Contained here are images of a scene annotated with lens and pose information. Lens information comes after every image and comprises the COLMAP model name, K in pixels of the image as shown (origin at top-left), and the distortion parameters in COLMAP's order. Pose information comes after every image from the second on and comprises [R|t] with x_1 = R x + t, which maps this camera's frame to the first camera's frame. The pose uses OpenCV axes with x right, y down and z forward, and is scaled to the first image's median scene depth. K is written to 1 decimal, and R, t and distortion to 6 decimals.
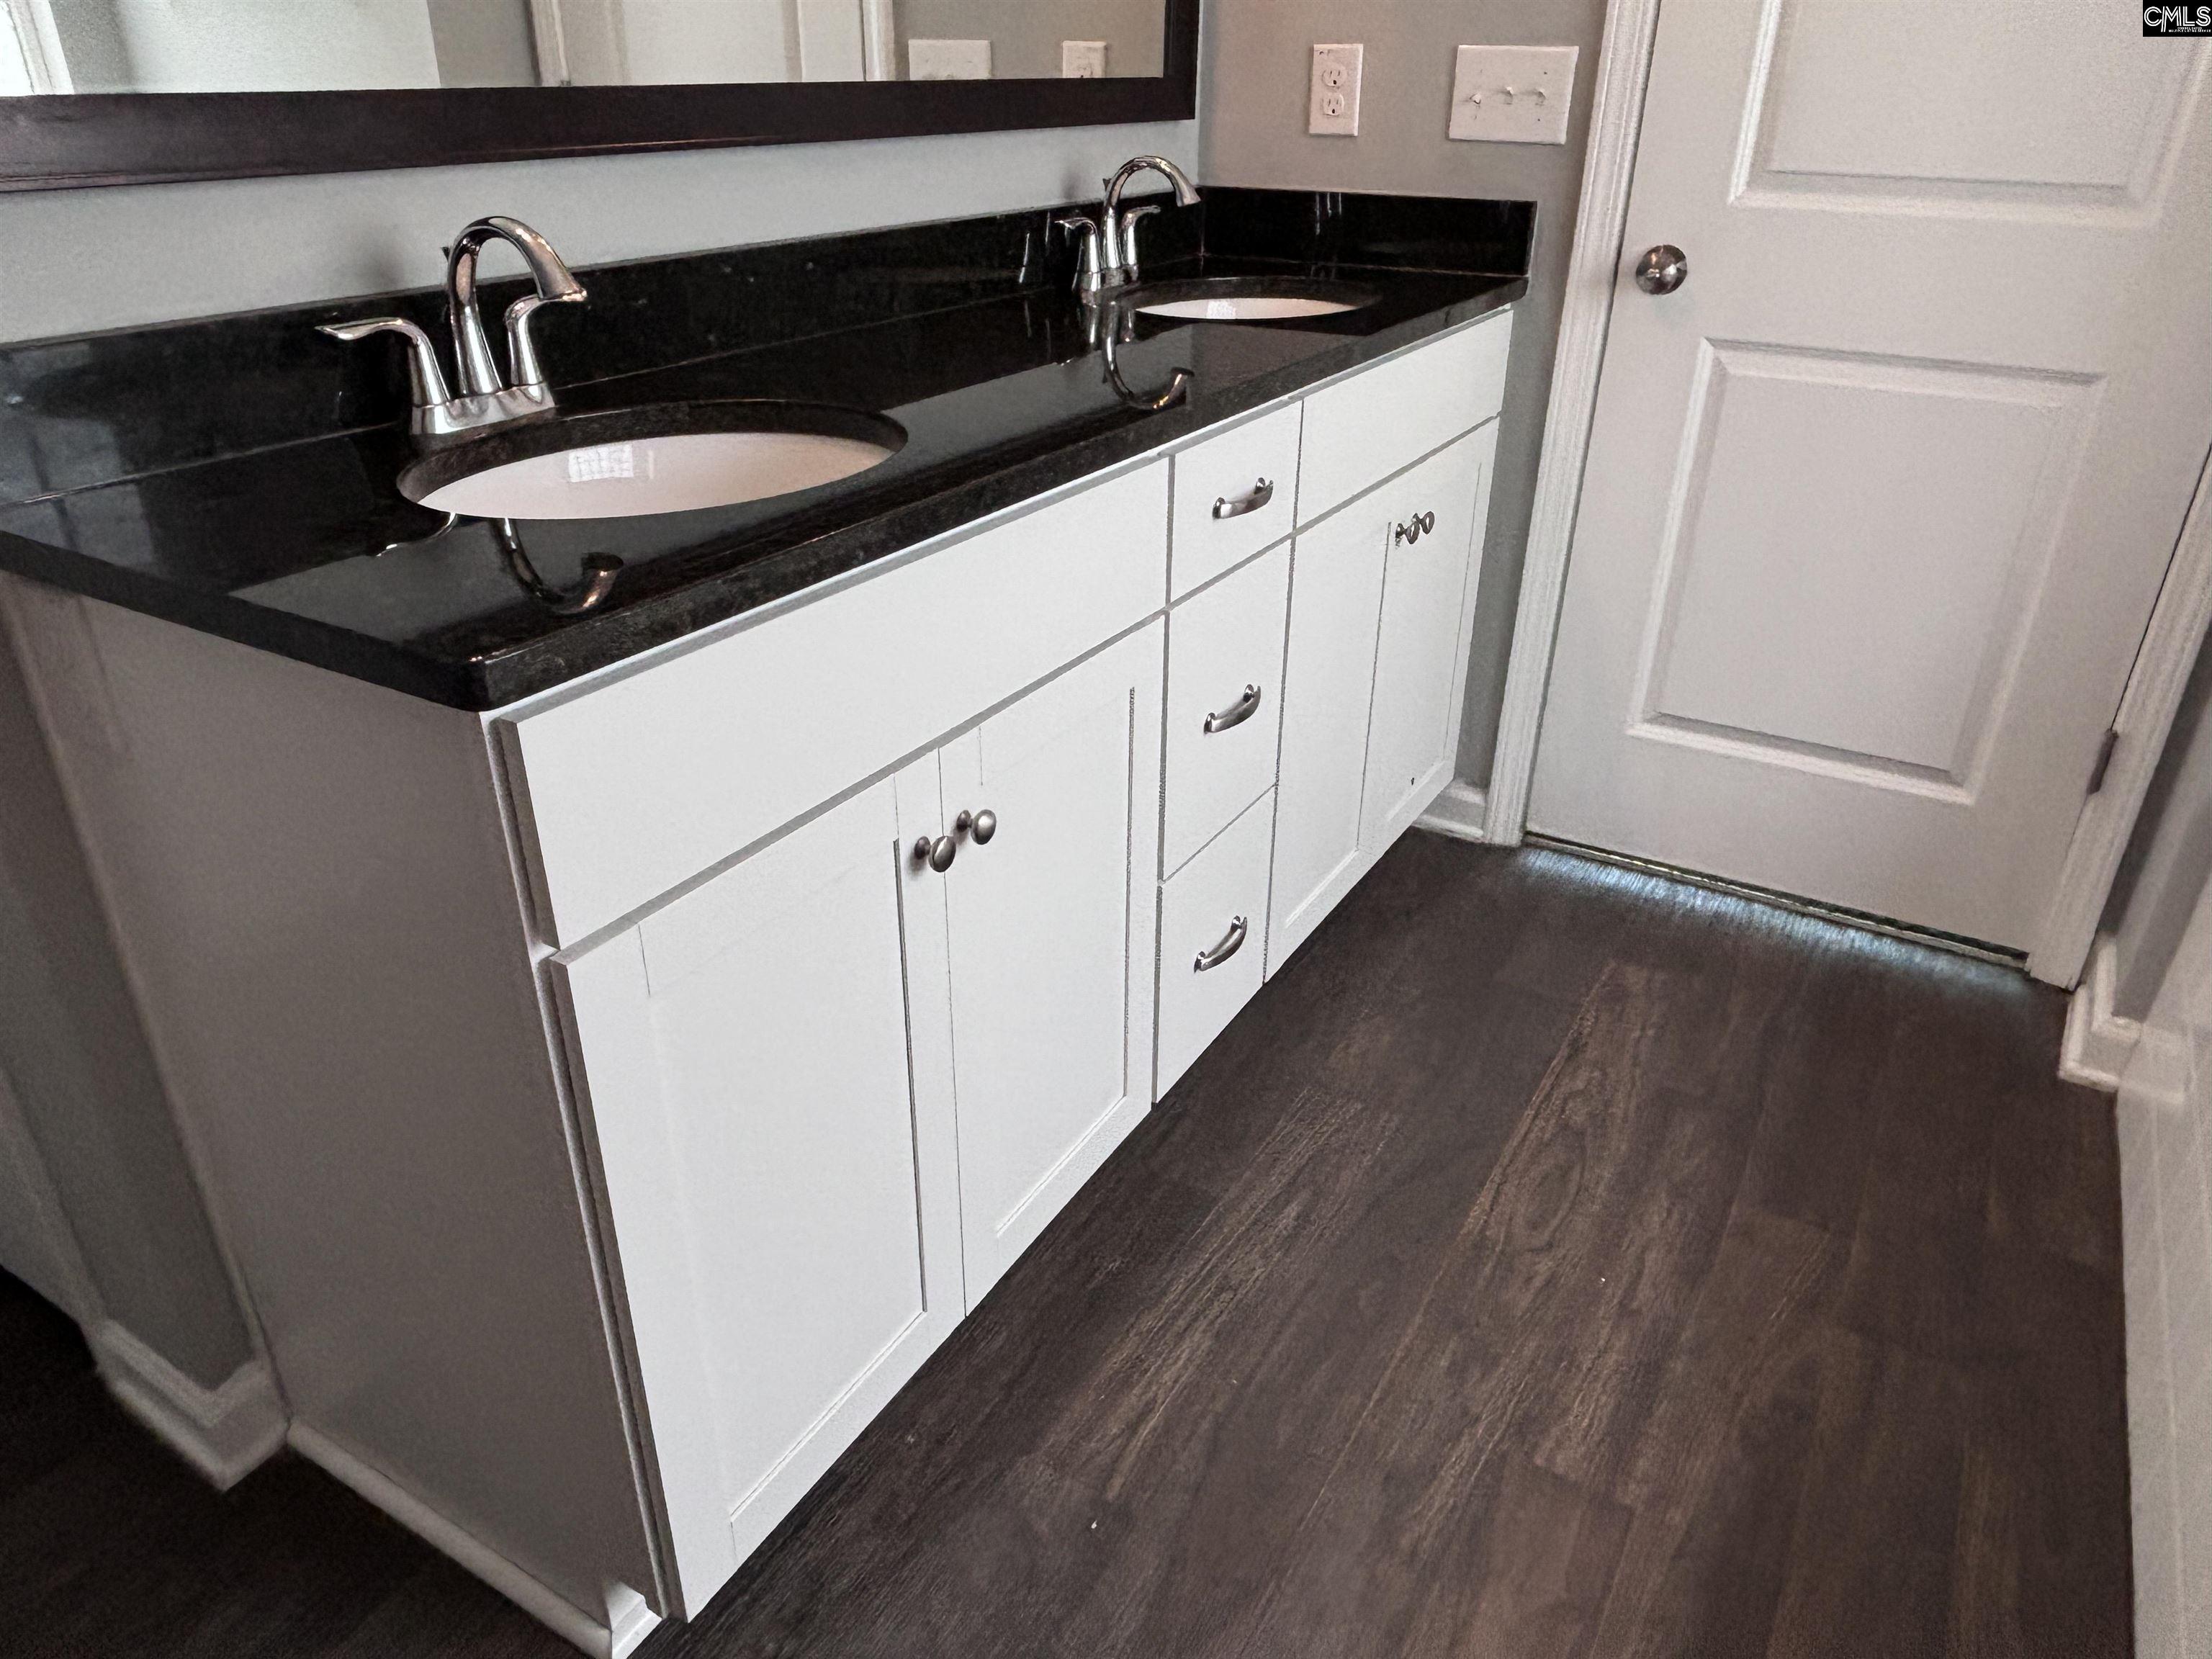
lens RADIAL K [[1471.1, 0, 1099.9], [0, 1471.1, 821.7], [0, 0, 1]] dist [0.095641, -0.139897]
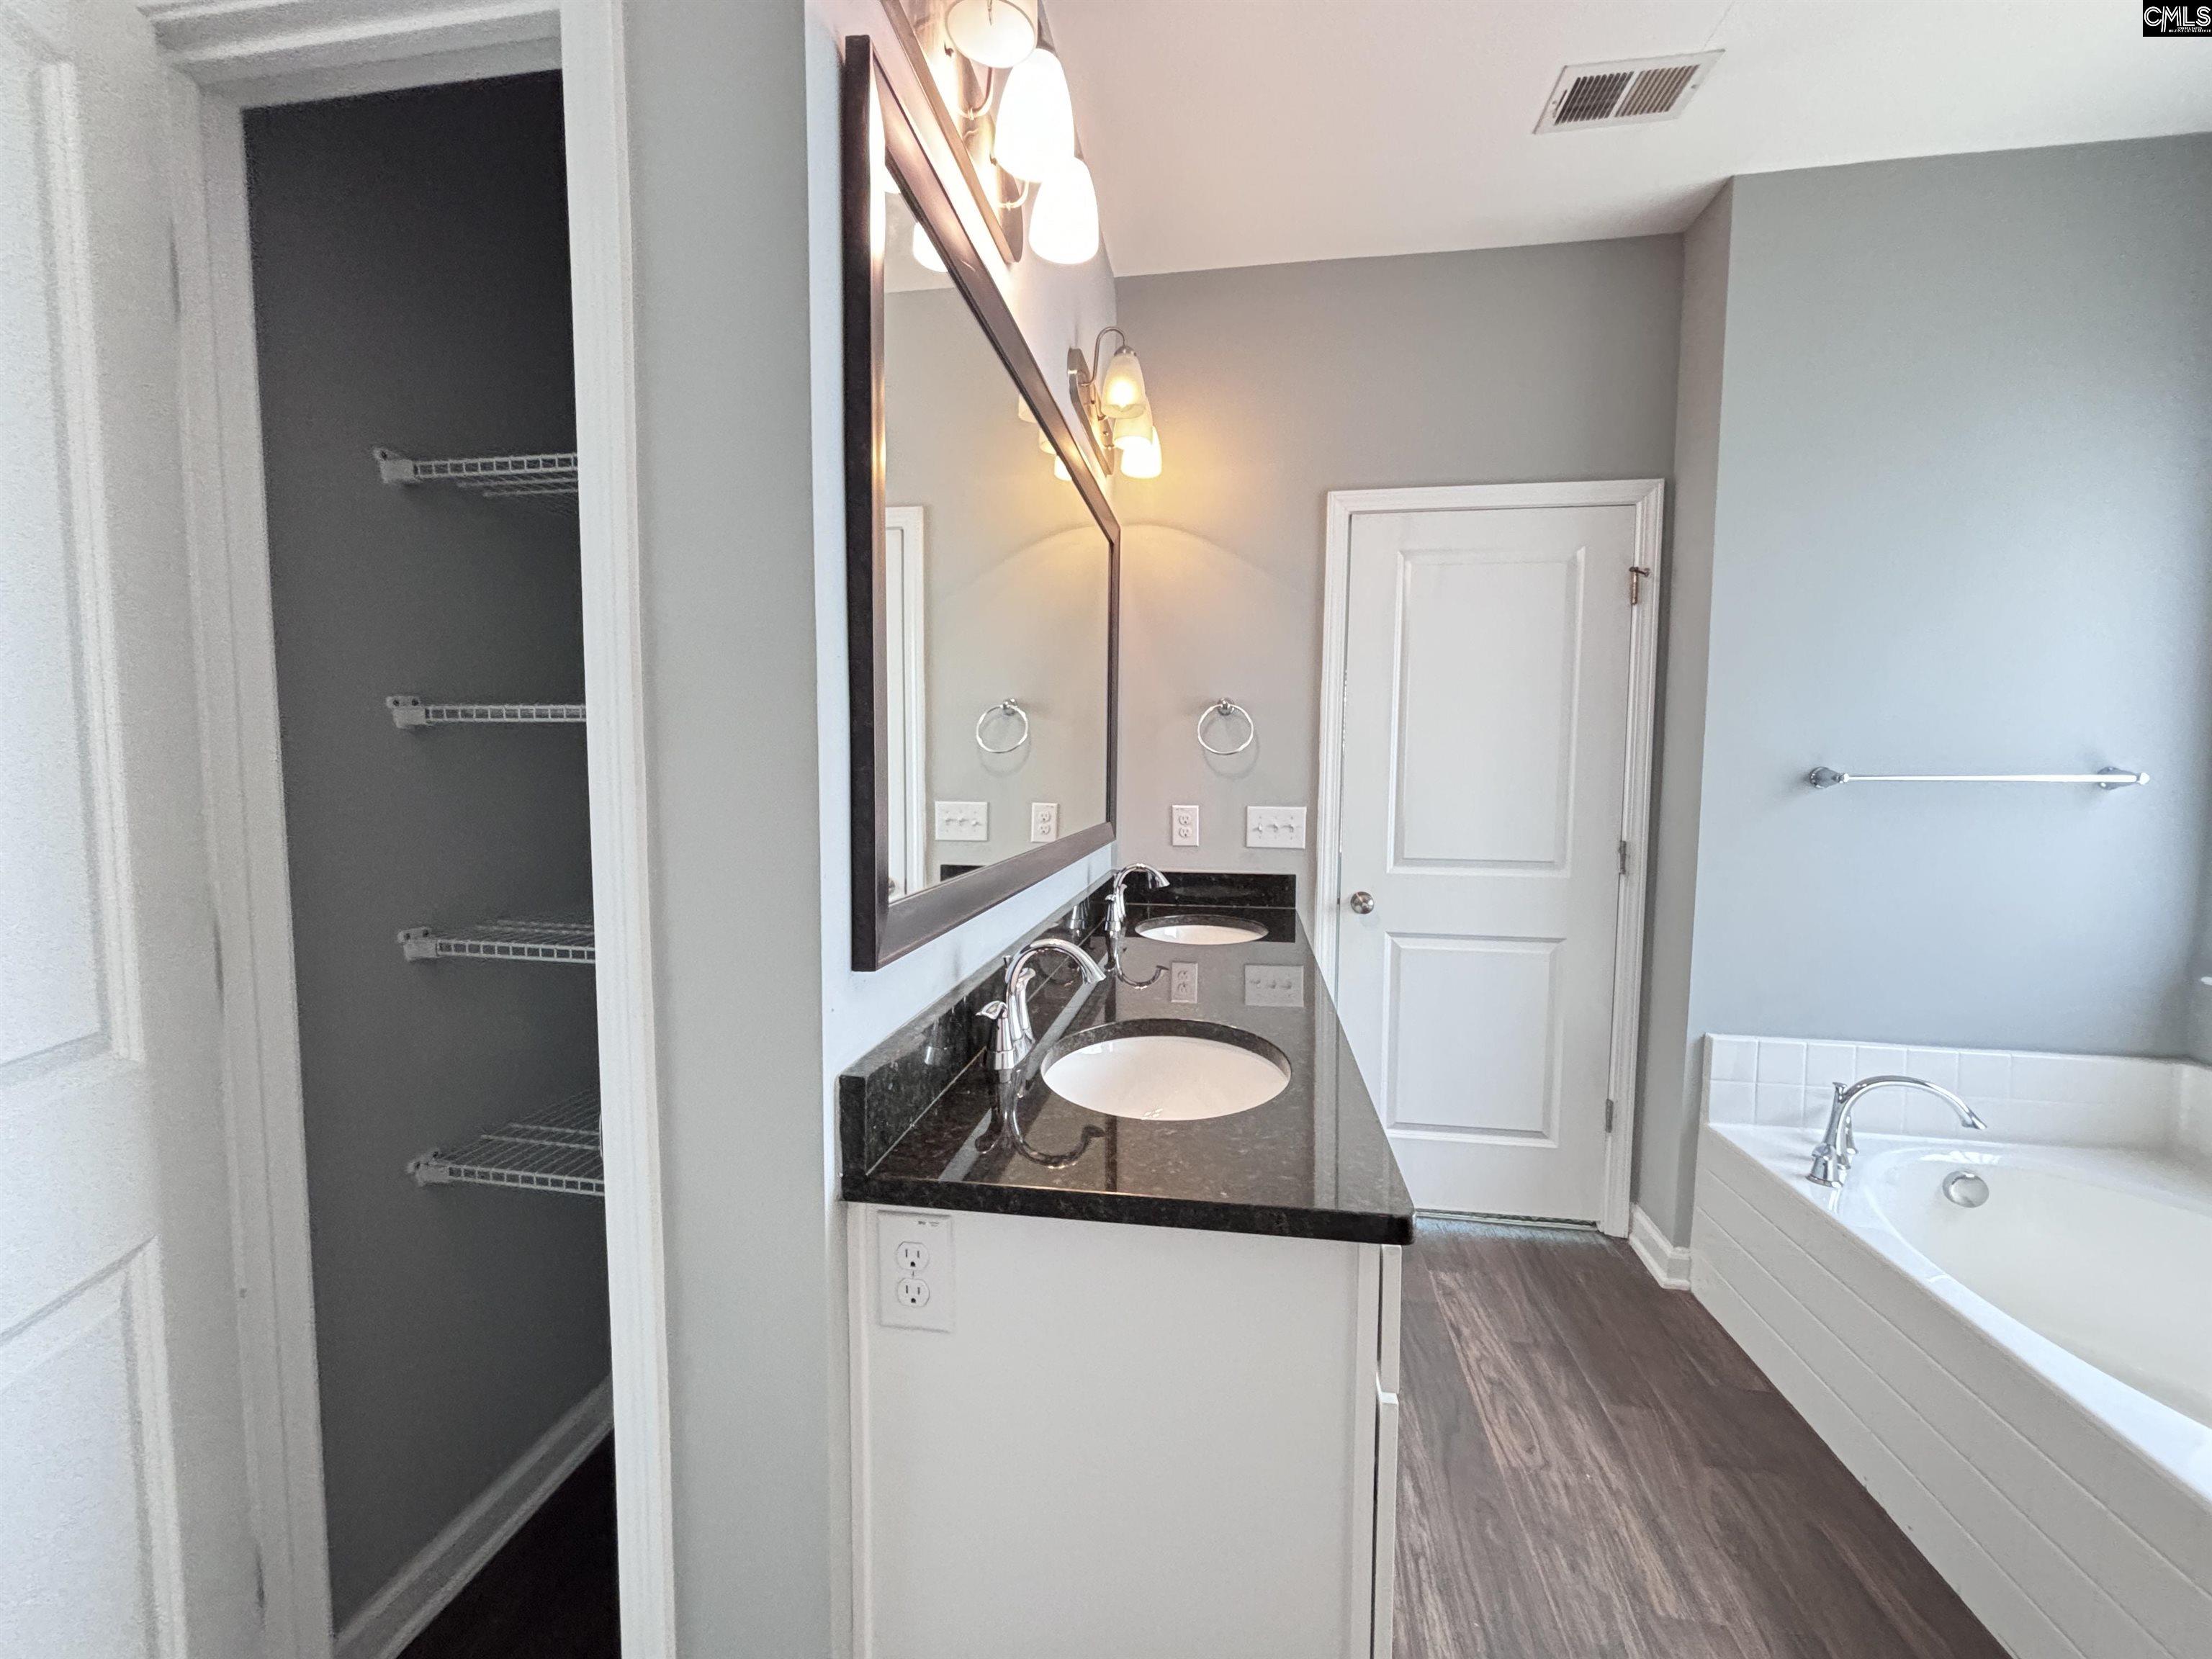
lens RADIAL K [[901.8, 0, 1106.0], [0, 901.8, 829.5], [0, 0, 1]] dist [-0.012241, 0.013286]
pose [[0.926689, -0.027567, 0.374816, -0.472648], [0.173080, 0.916556, -0.360511, -0.082027], [-0.333602, 0.398955, 0.854134, 0.009729]]
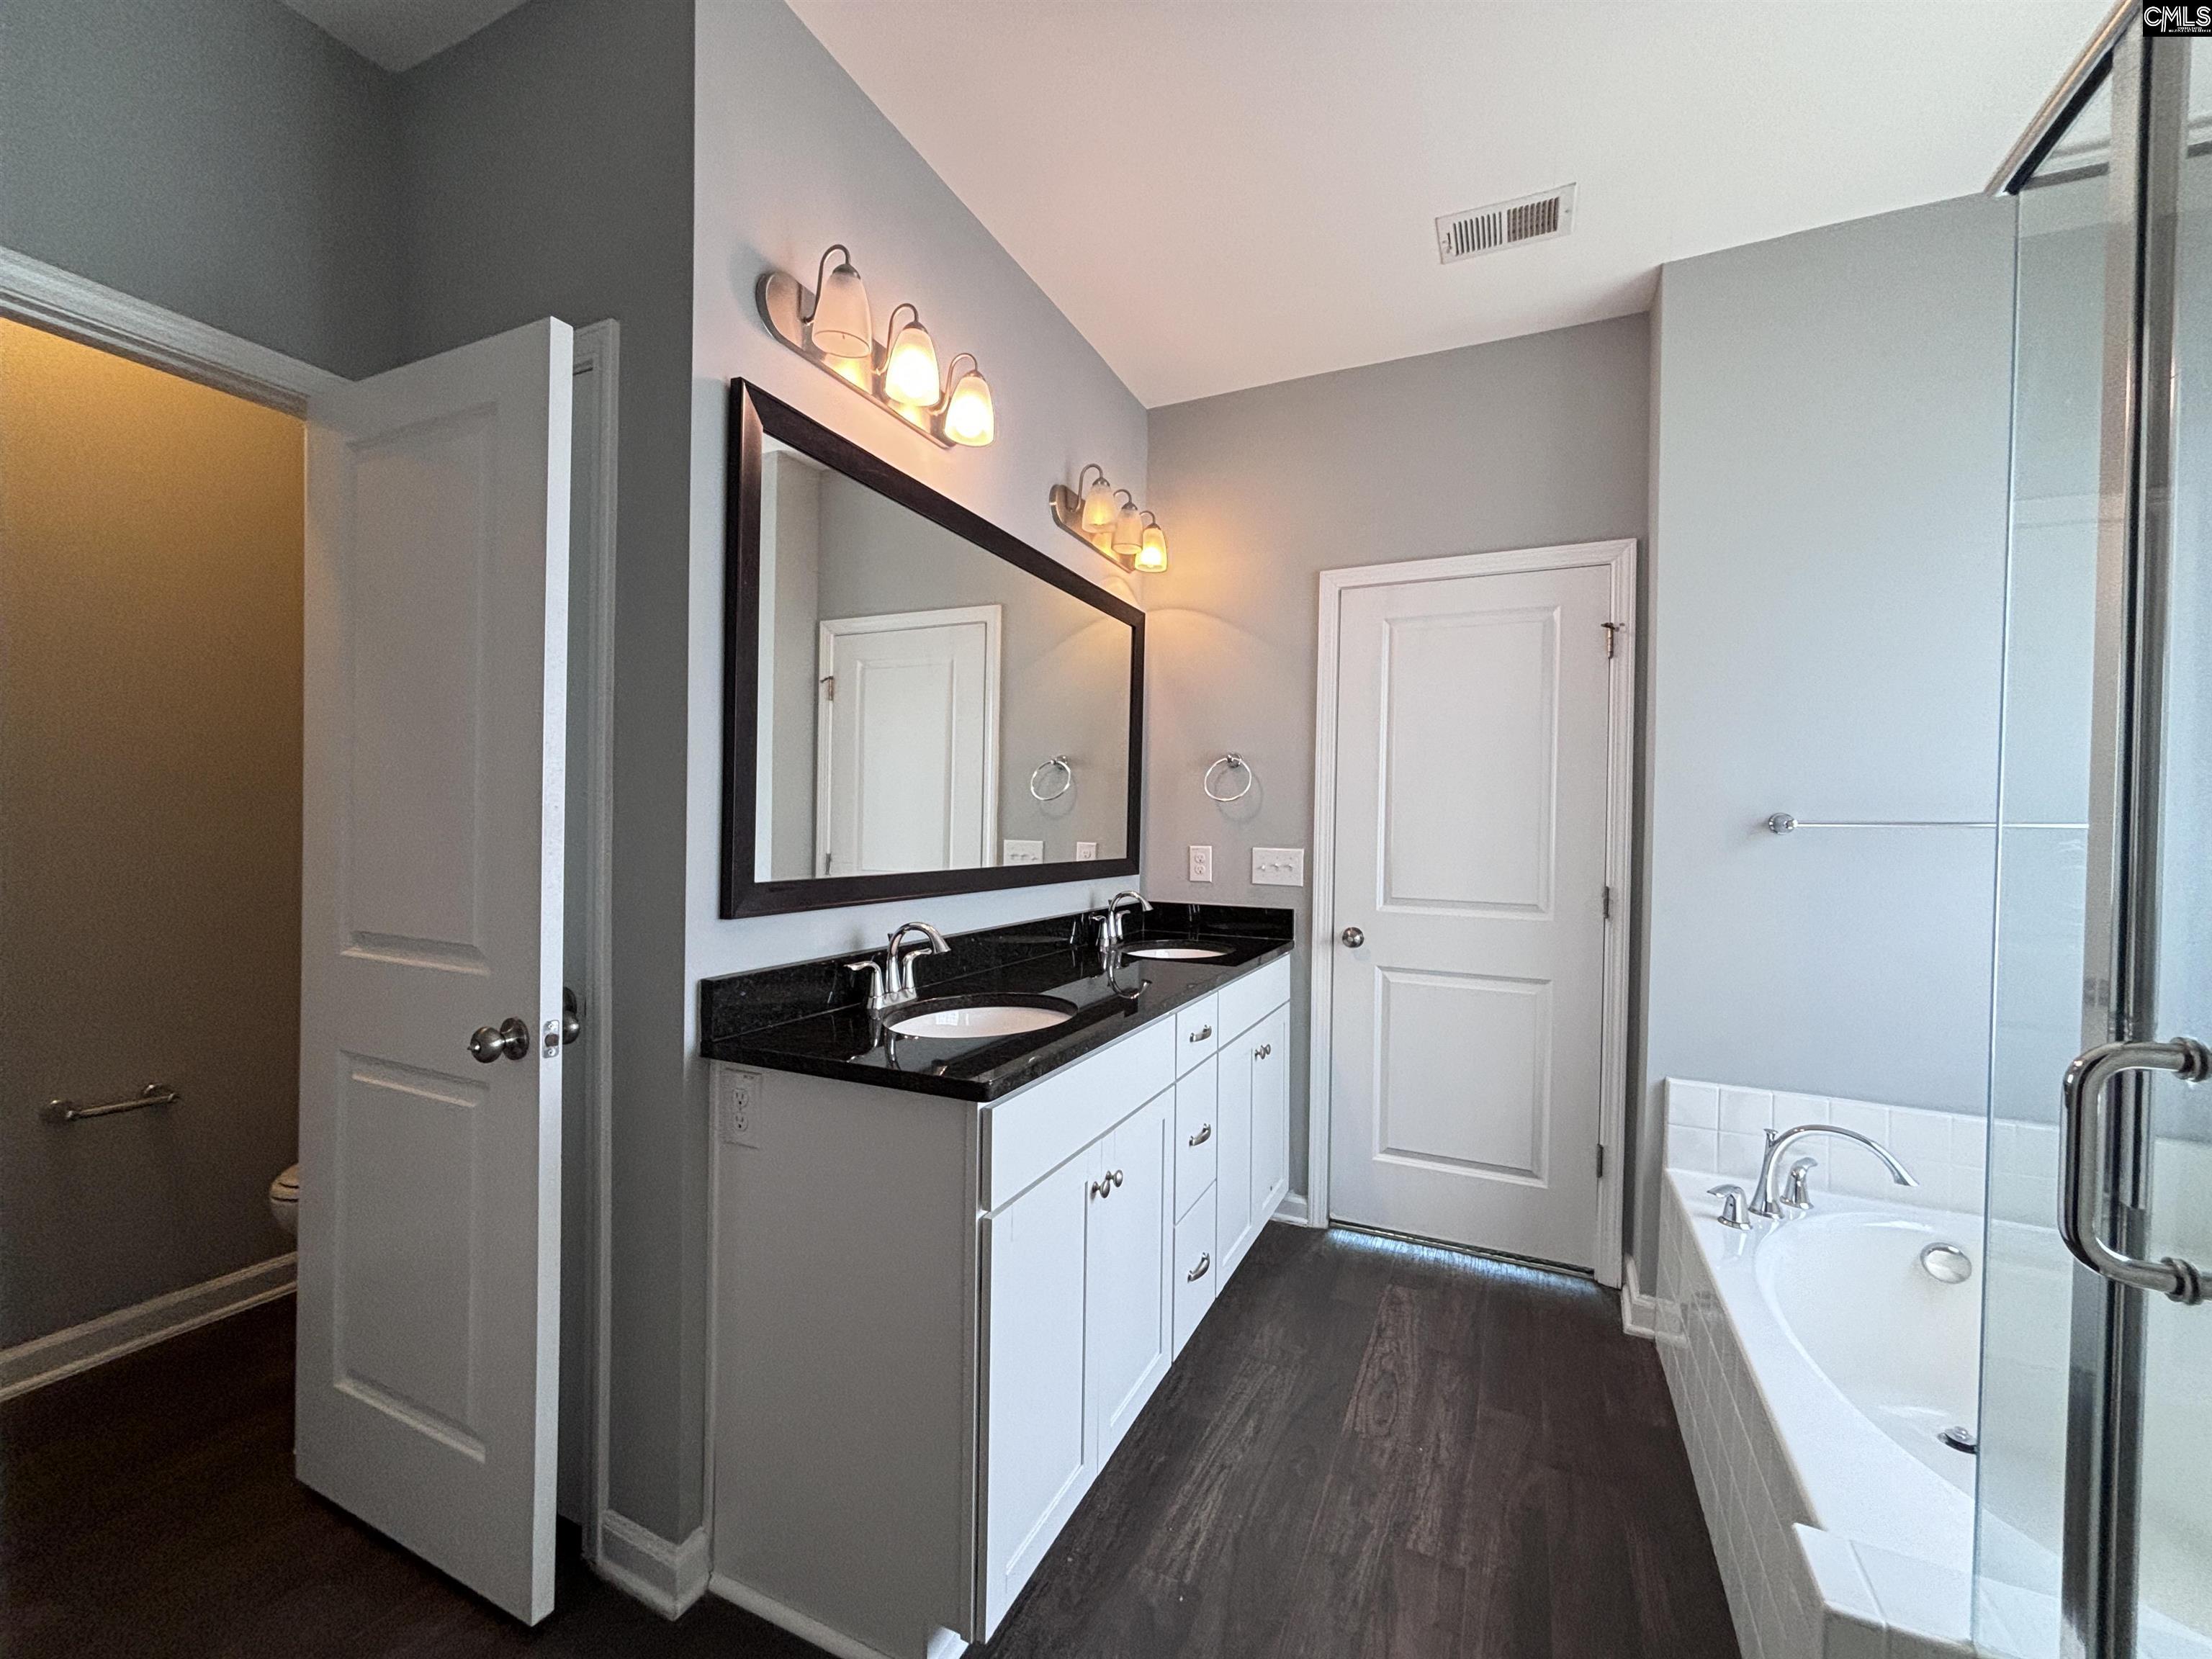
lens RADIAL K [[891.8, 0, 1102.0], [0, 891.8, 830.2], [0, 0, 1]] dist [-0.000230, 0.000106]
pose [[0.995315, 0.007917, 0.096365, -0.154053], [0.036469, 0.892290, -0.449988, 0.090329], [-0.089548, 0.451394, 0.887820, -0.271032]]
